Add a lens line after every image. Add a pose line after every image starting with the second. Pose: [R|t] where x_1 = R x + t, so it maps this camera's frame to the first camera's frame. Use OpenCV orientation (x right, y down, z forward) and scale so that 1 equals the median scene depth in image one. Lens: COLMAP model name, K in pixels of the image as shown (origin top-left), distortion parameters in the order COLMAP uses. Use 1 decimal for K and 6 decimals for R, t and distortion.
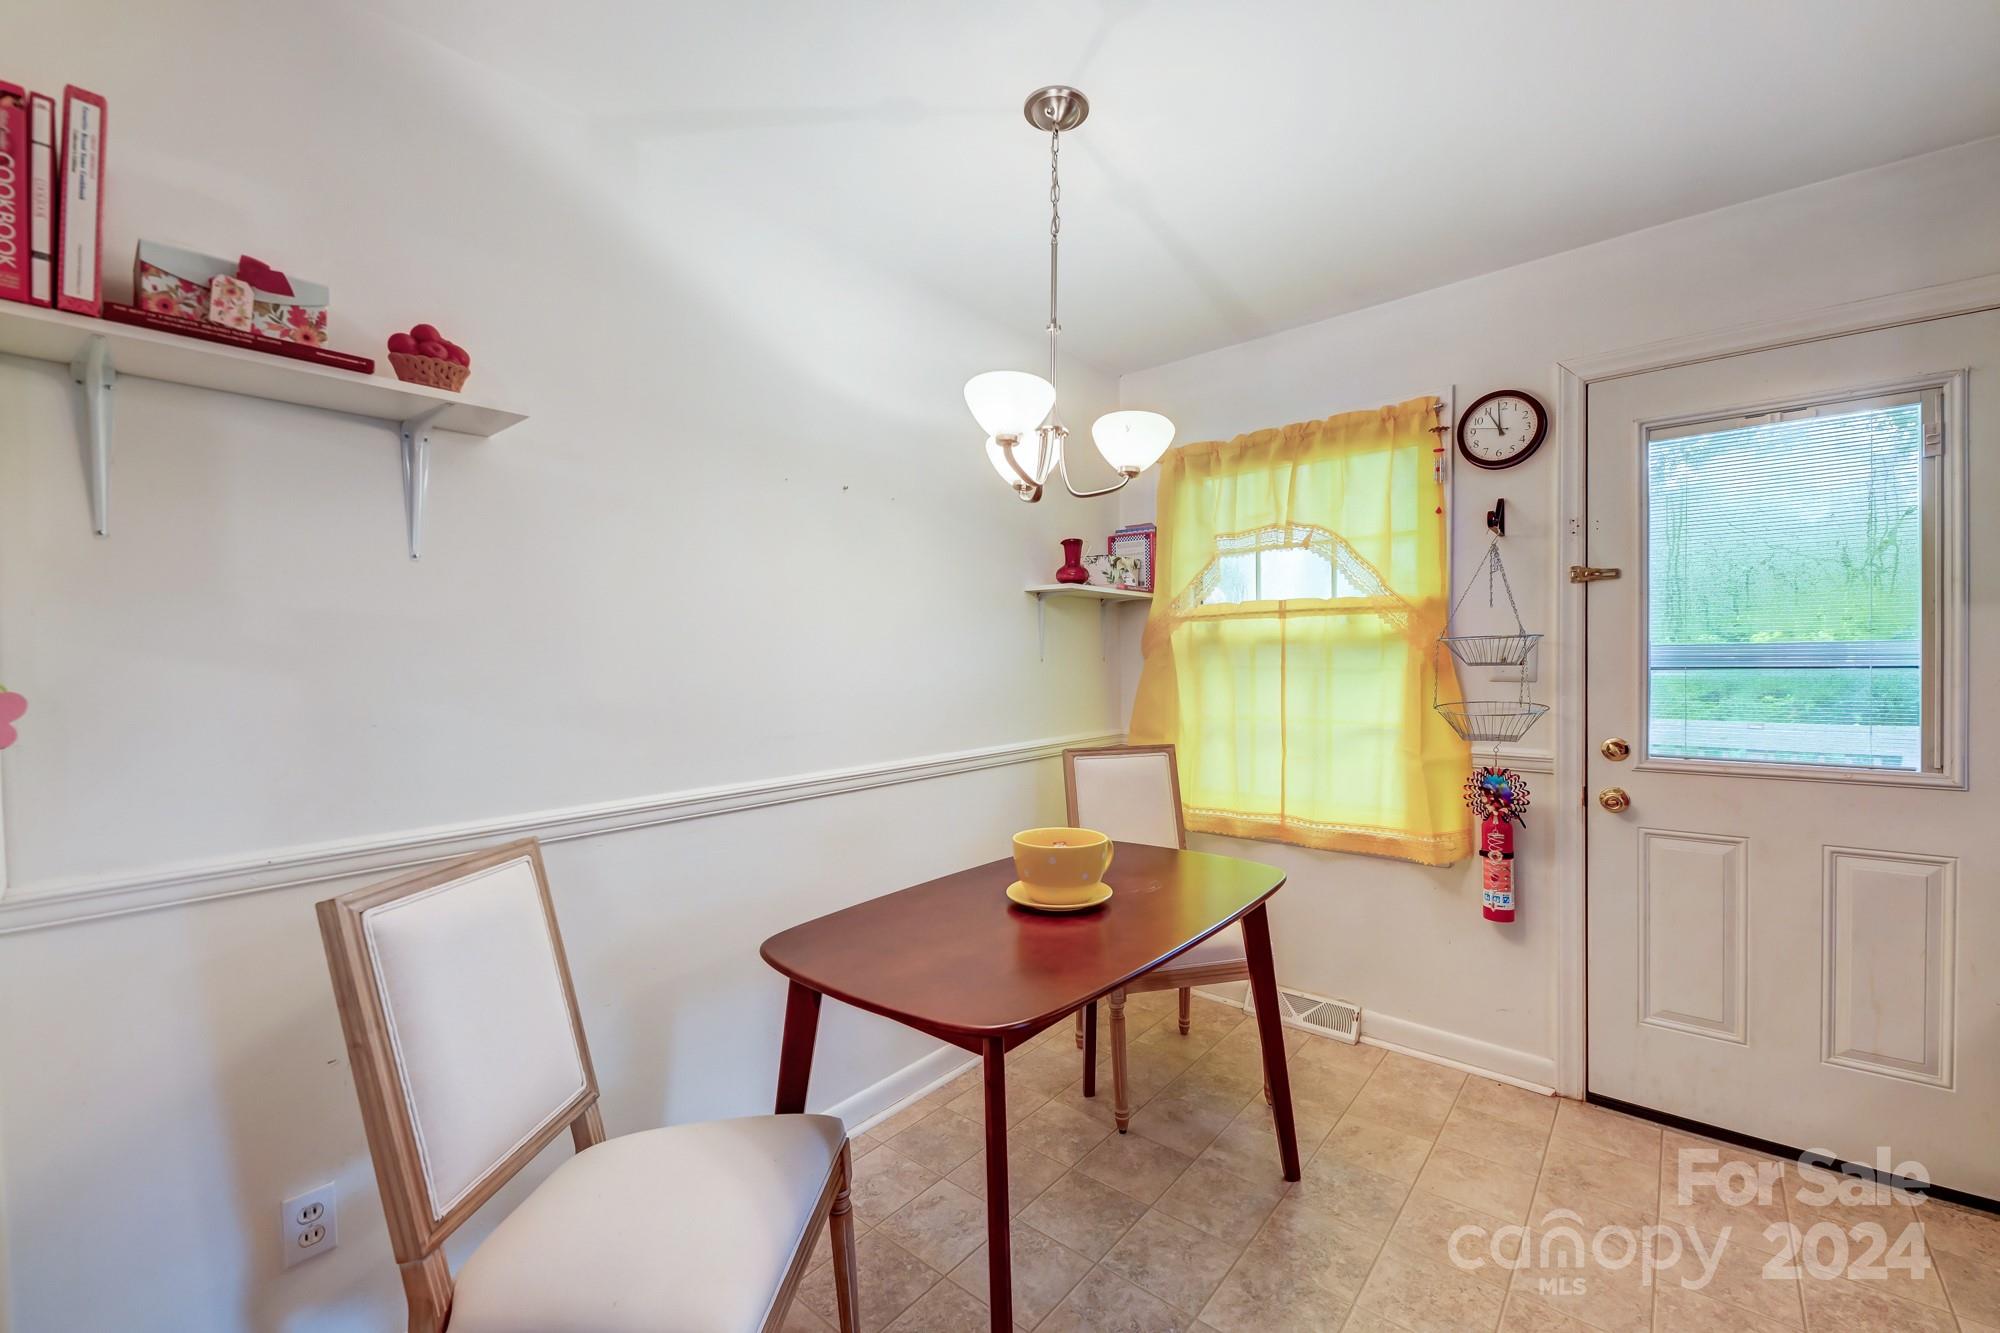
lens RADIAL K [[808.0, 0, 1002.9], [0, 808.0, 674.5], [0, 0, 1]] dist [0.013668, -0.009740]
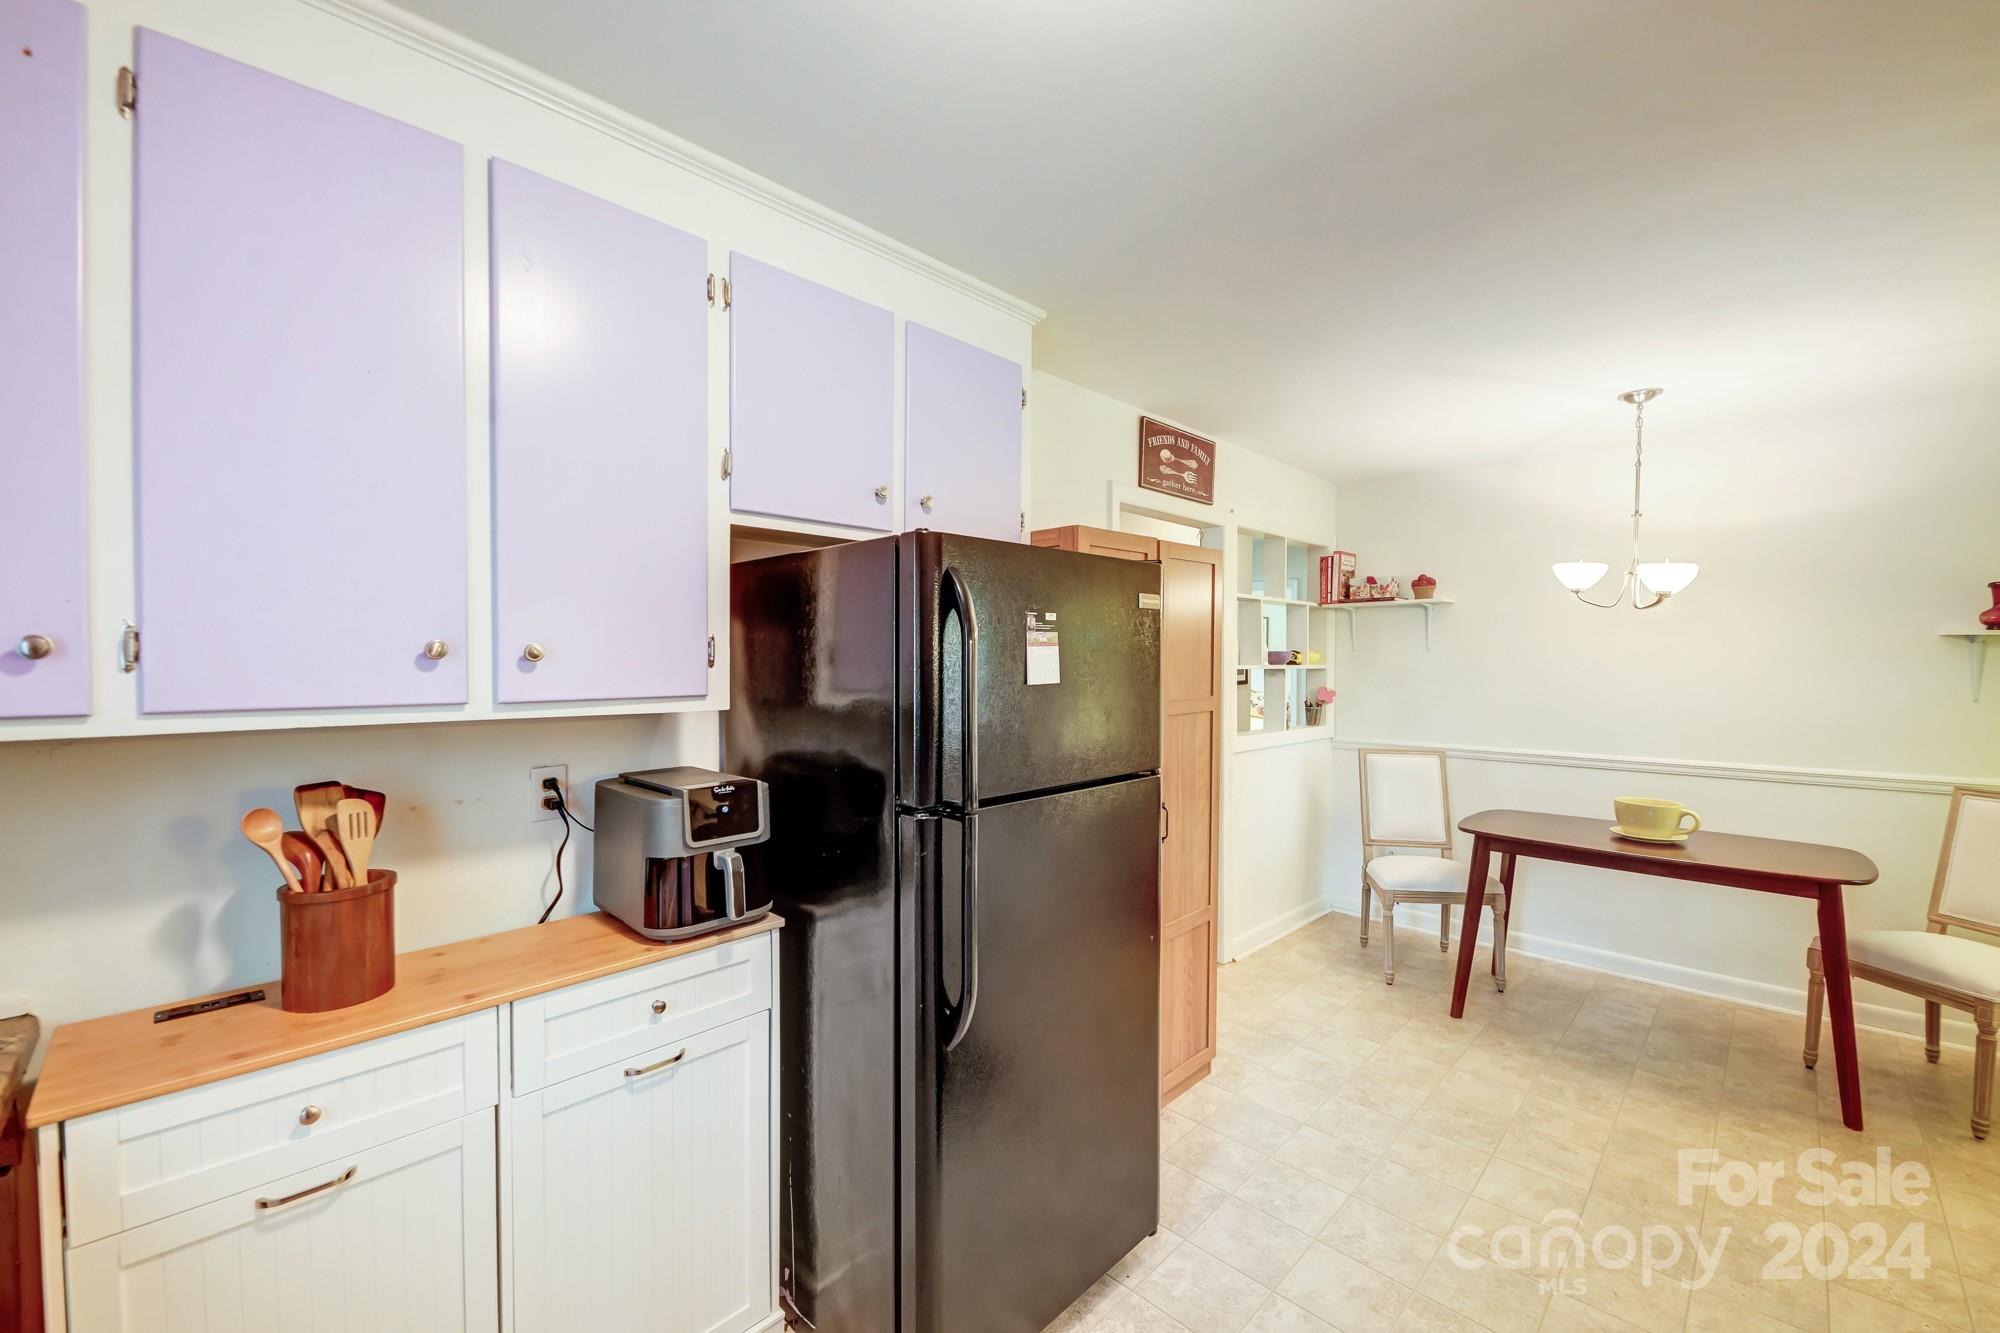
lens RADIAL K [[790.3, 0, 999.0], [0, 790.3, 671.4], [0, 0, 1]] dist [0.009604, -0.007977]
pose [[-0.081320, 0.027517, -0.996308, 1.354895], [-0.017434, 0.999427, 0.029026, -0.074642], [0.996536, 0.019730, -0.080794, -0.184757]]
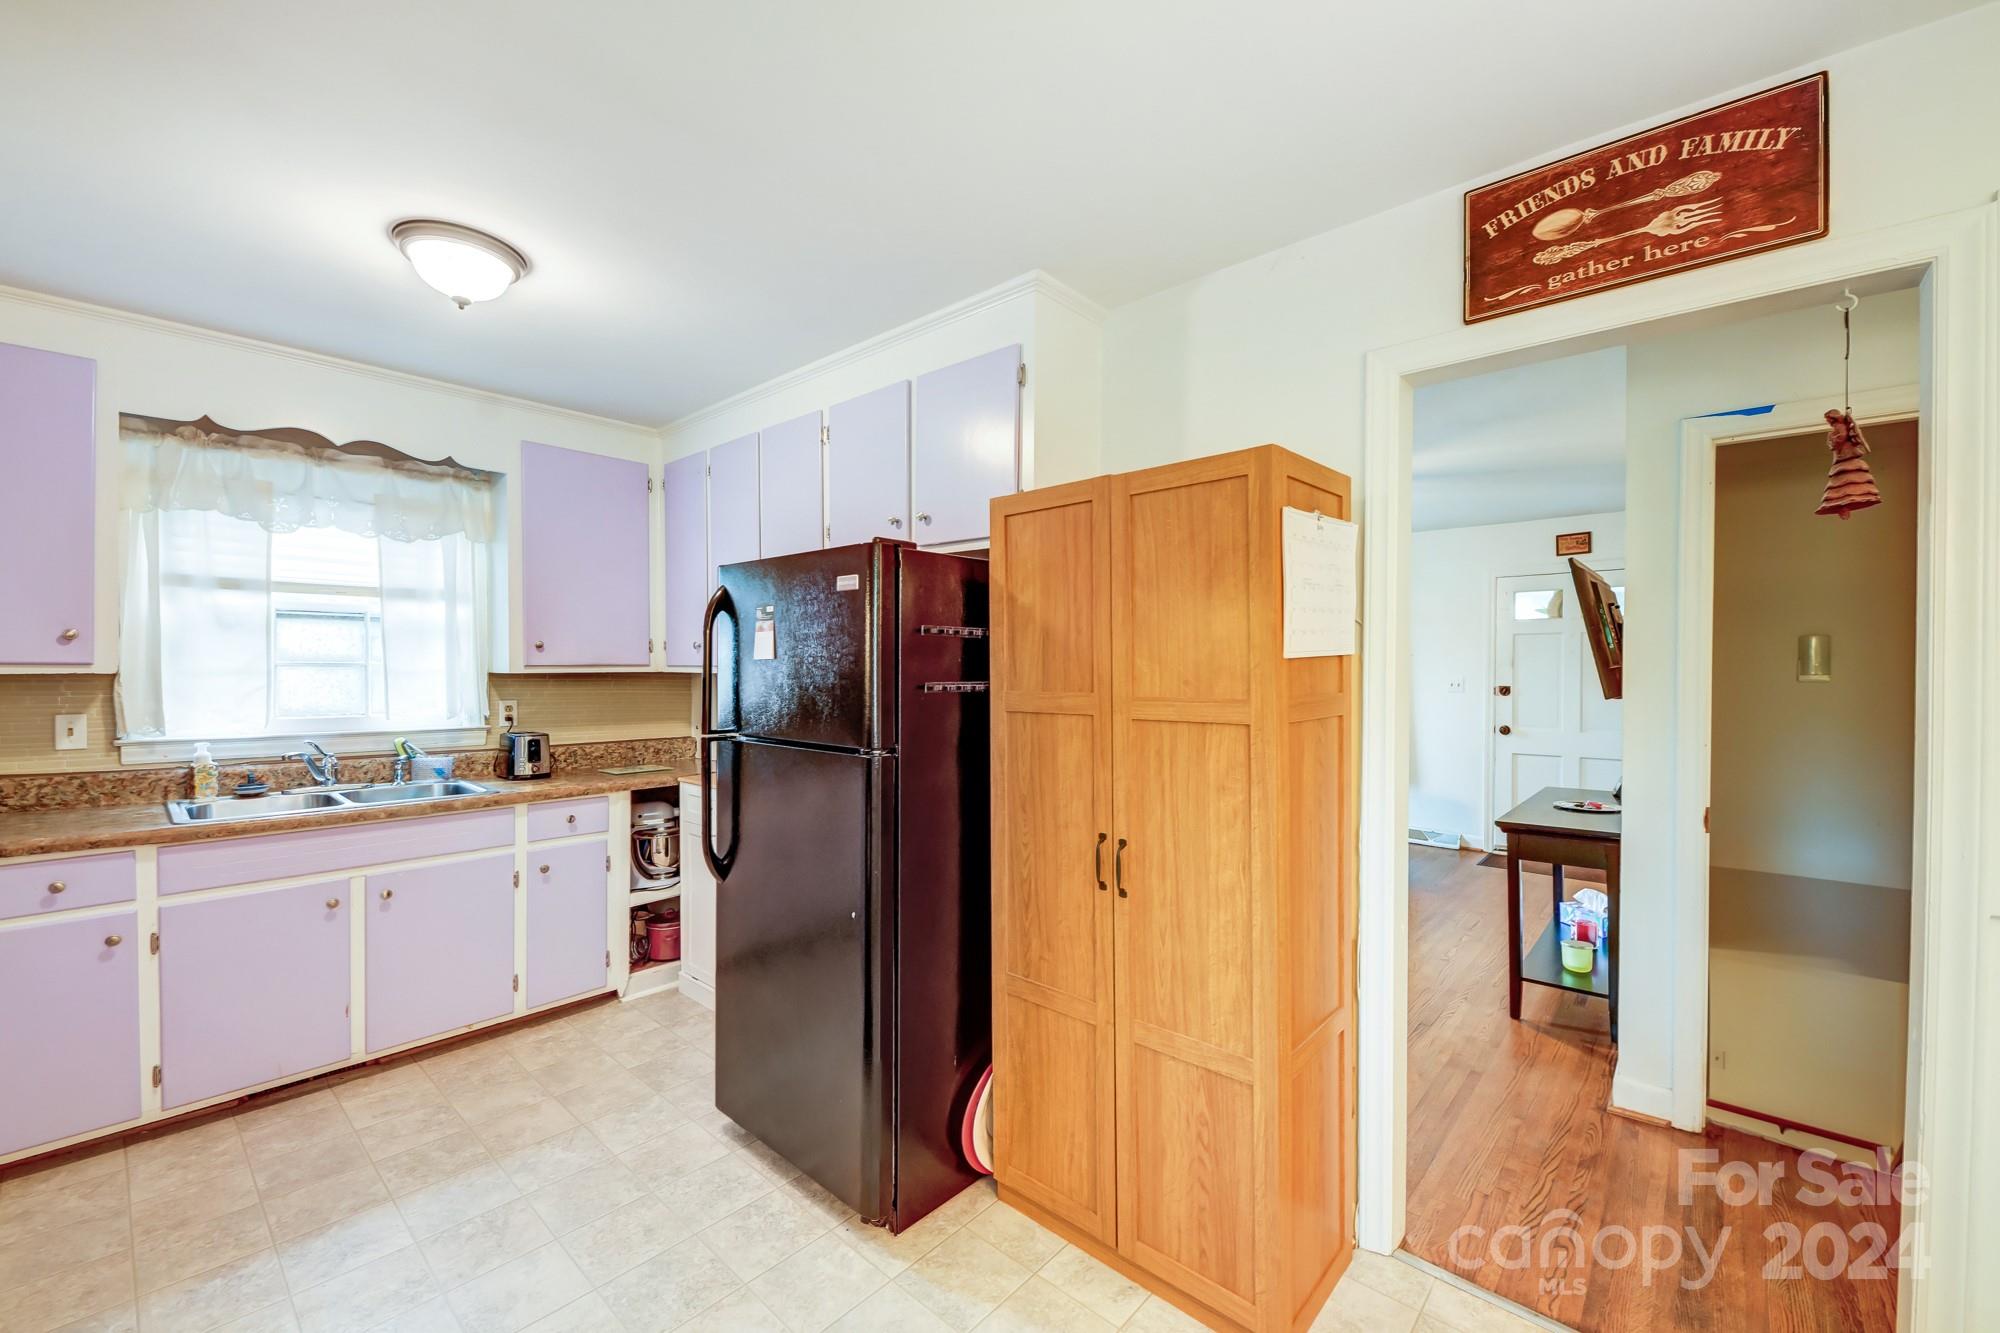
lens RADIAL K [[801.8, 0, 1004.3], [0, 801.8, 672.0], [0, 0, 1]] dist [0.015844, -0.010408]
pose [[-0.999505, 0.002658, 0.031338, 0.419066], [0.003449, 0.999676, 0.025204, -0.053613], [-0.031261, 0.025300, -0.999191, 0.678930]]
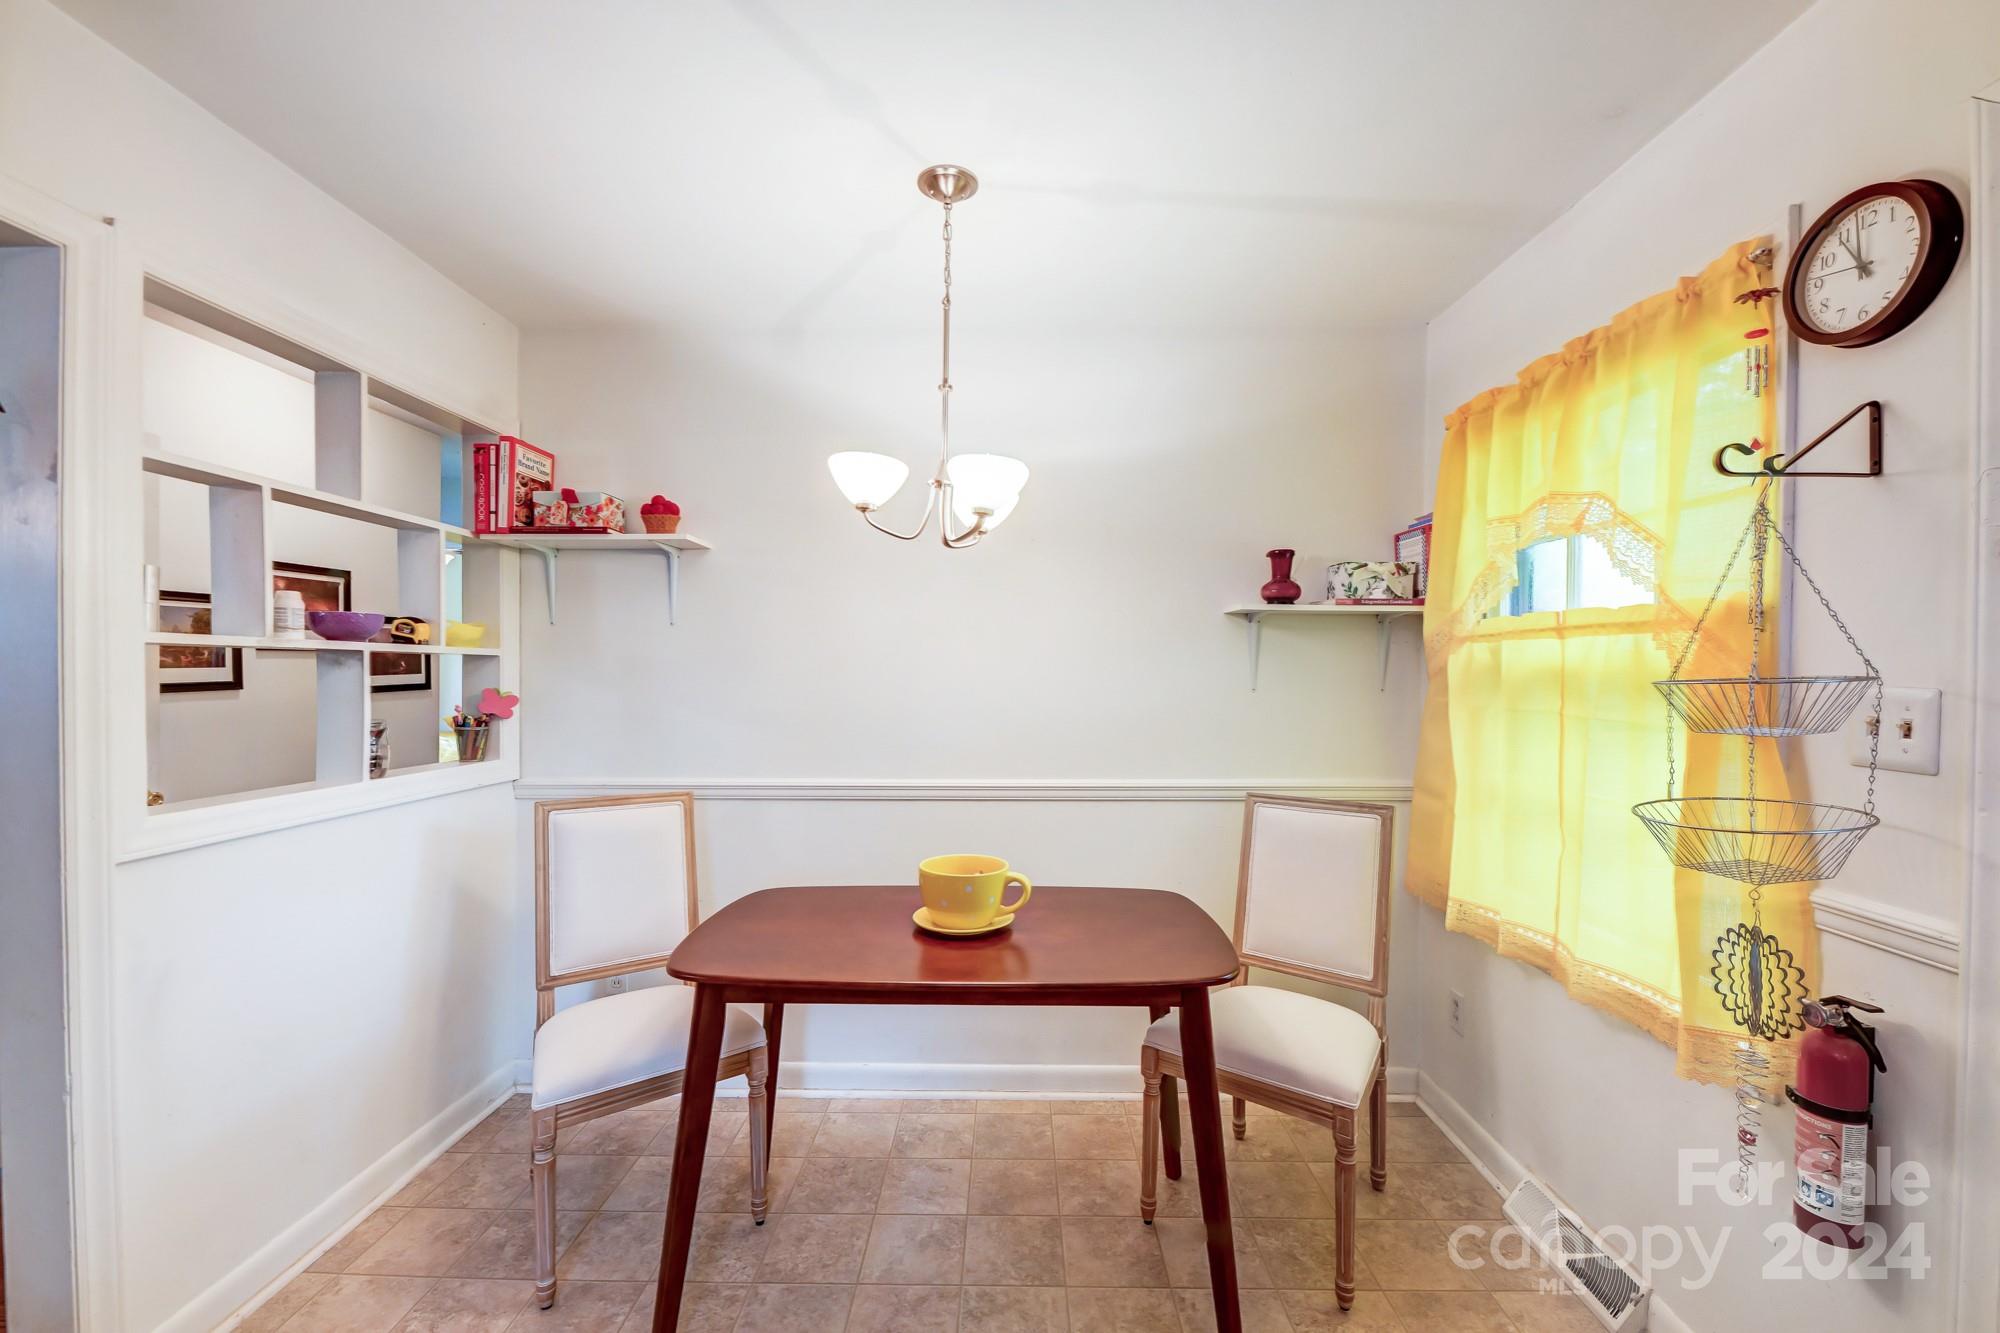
lens RADIAL K [[806.5, 0, 994.3], [0, 806.5, 673.6], [0, 0, 1]] dist [0.017294, -0.008736]
pose [[0.630242, 0.019303, -0.776159, 0.657490], [-0.024845, 0.999680, 0.004687, -0.038221], [0.776001, 0.016330, 0.630520, 0.264652]]
